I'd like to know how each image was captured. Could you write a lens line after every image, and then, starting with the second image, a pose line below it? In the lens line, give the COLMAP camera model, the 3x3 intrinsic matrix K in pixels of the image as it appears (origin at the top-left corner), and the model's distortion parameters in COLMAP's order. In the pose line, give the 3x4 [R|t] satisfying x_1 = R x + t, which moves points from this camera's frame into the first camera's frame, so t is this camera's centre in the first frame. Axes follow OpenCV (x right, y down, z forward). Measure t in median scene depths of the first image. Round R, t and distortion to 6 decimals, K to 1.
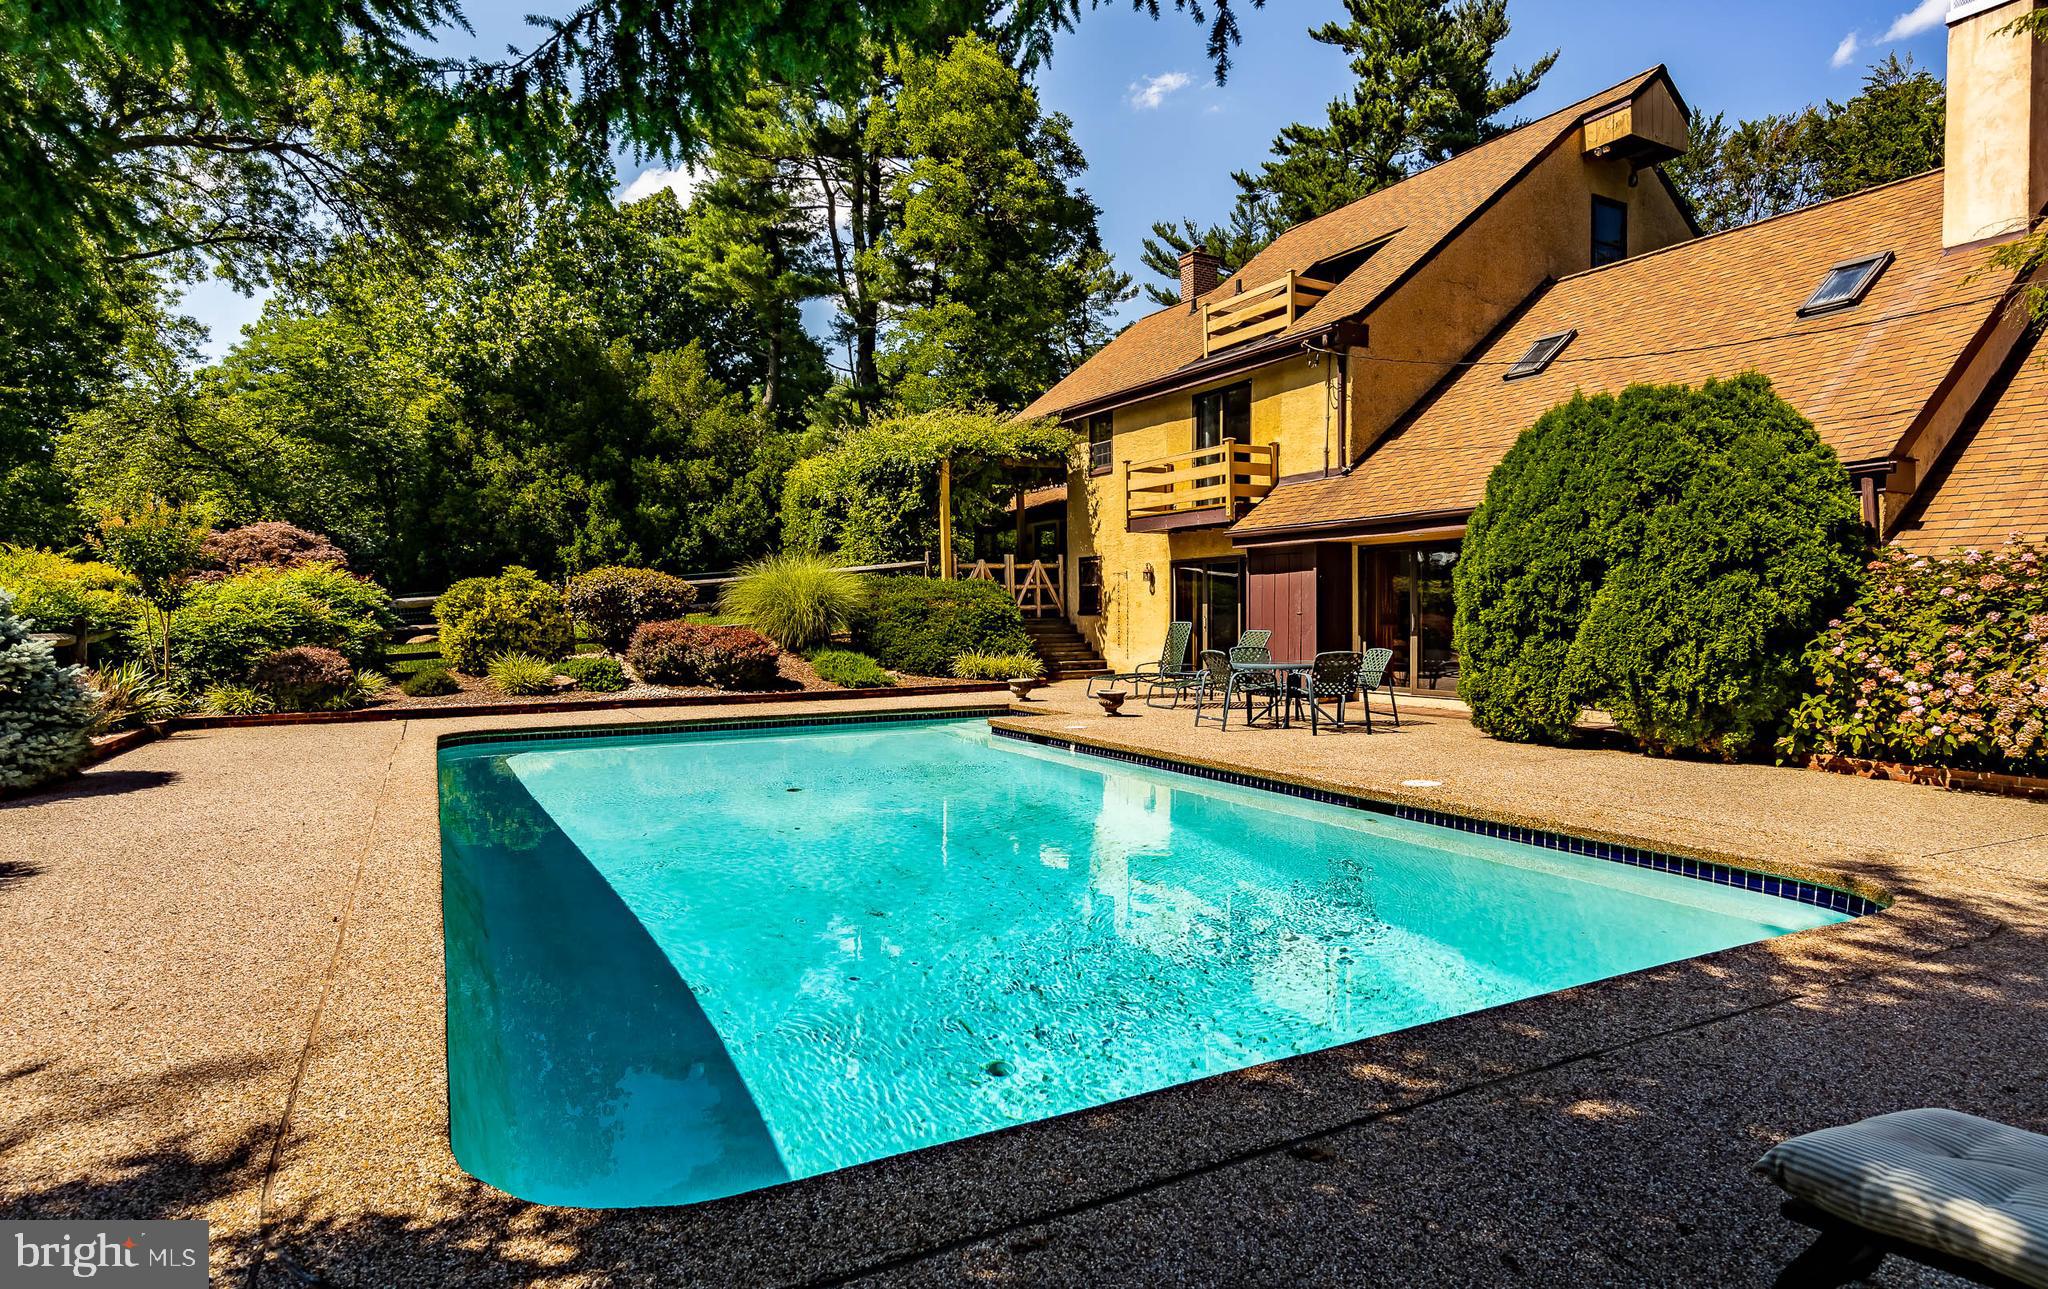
lens RADIAL K [[1127.5, 0, 1025.3], [0, 1127.5, 643.7], [0, 0, 1]] dist [-0.002482, -0.000364]
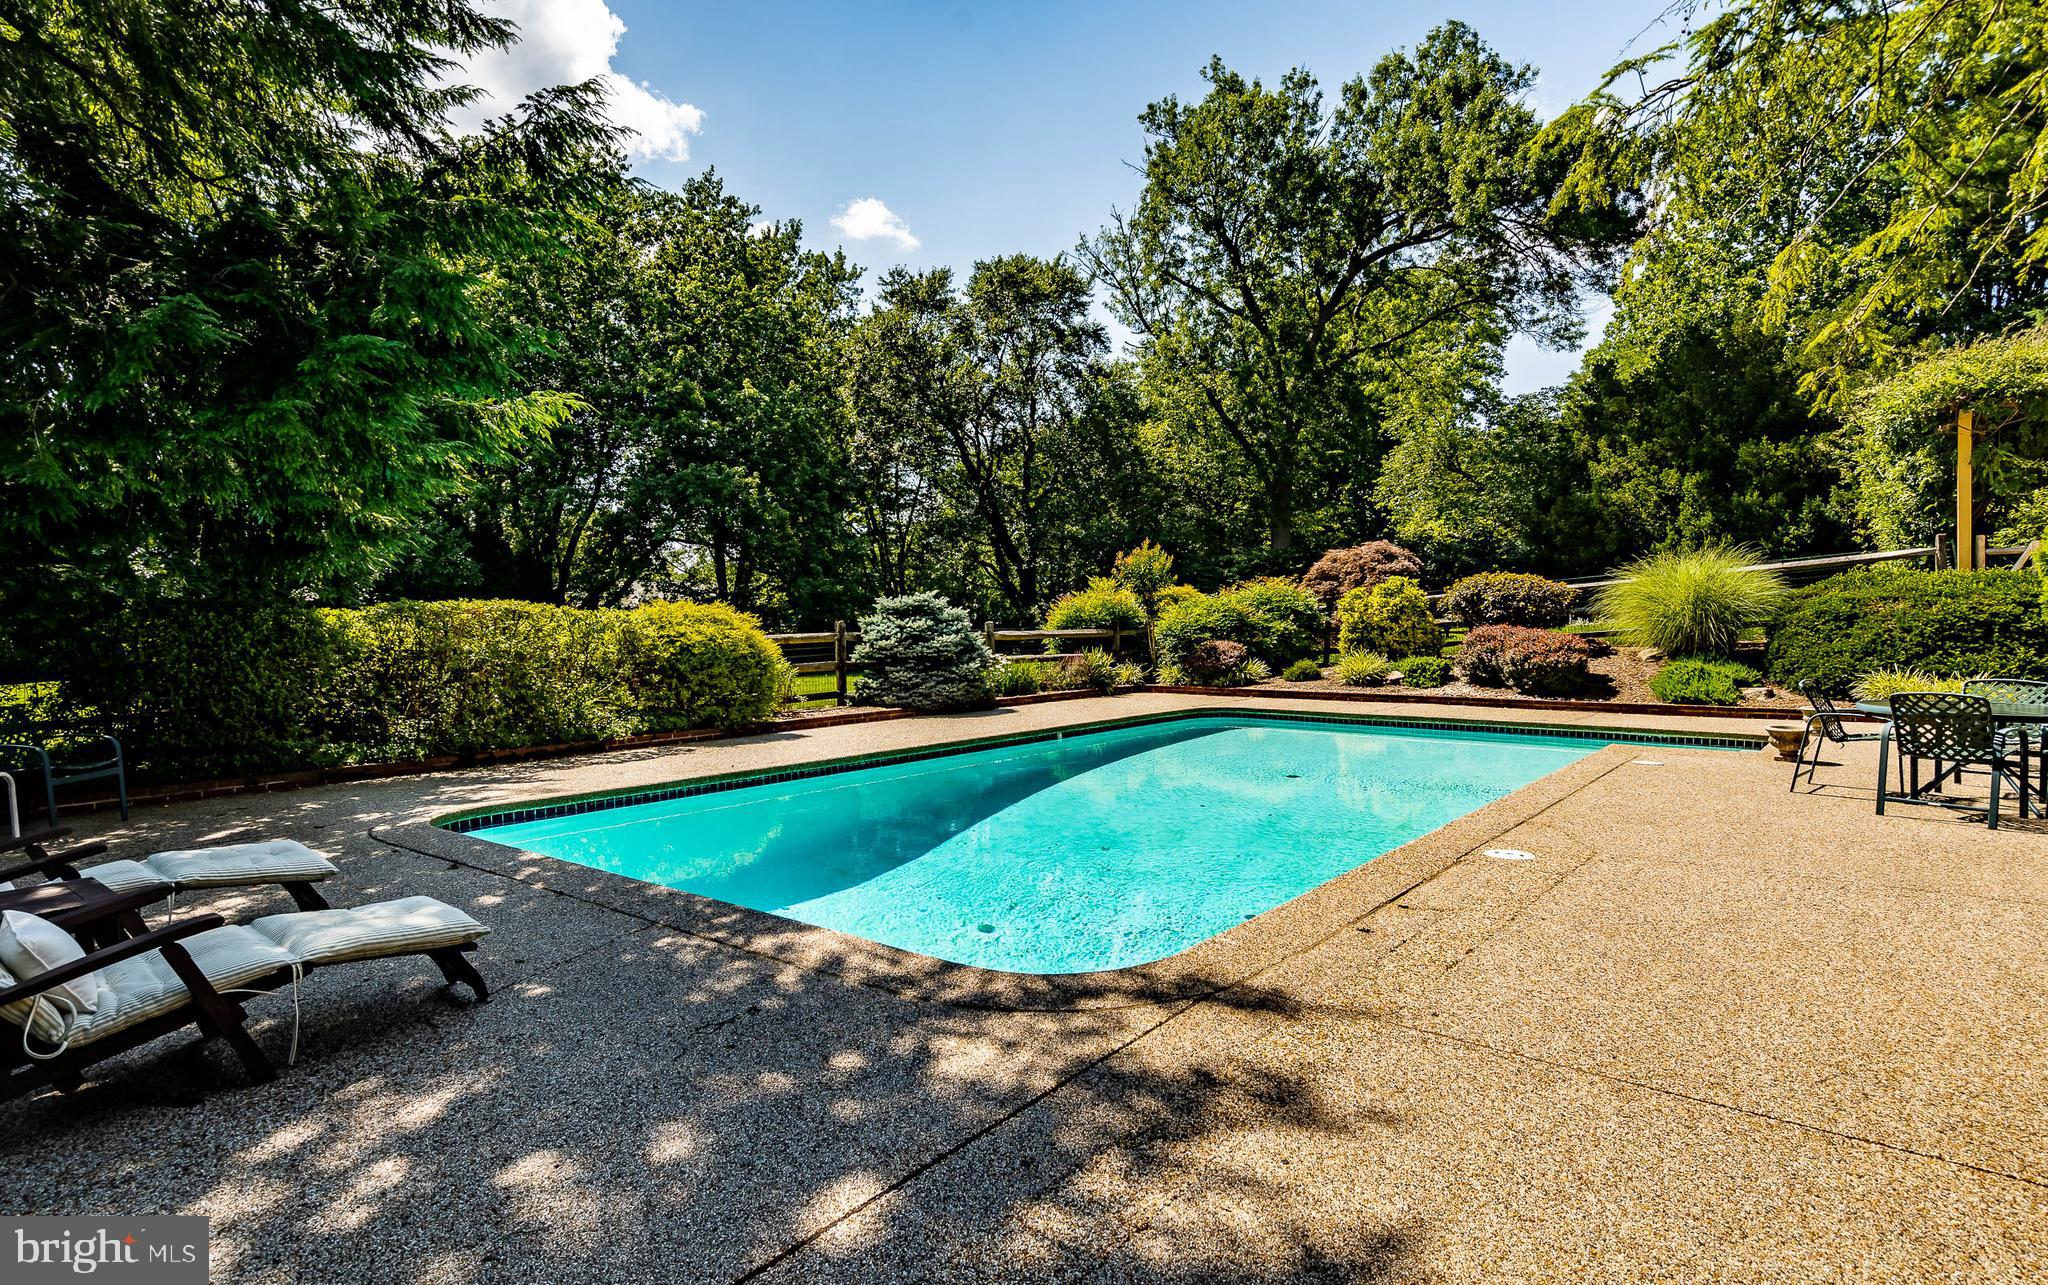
lens RADIAL K [[1127.5, 0, 1027.1], [0, 1127.5, 634.3], [0, 0, 1]] dist [-0.002482, -0.000364]
pose [[0.391183, 0.021928, -0.920052, 0.468682], [-0.020066, 0.999682, 0.015294, -0.018248], [0.920094, 0.012479, 0.391498, 0.189248]]
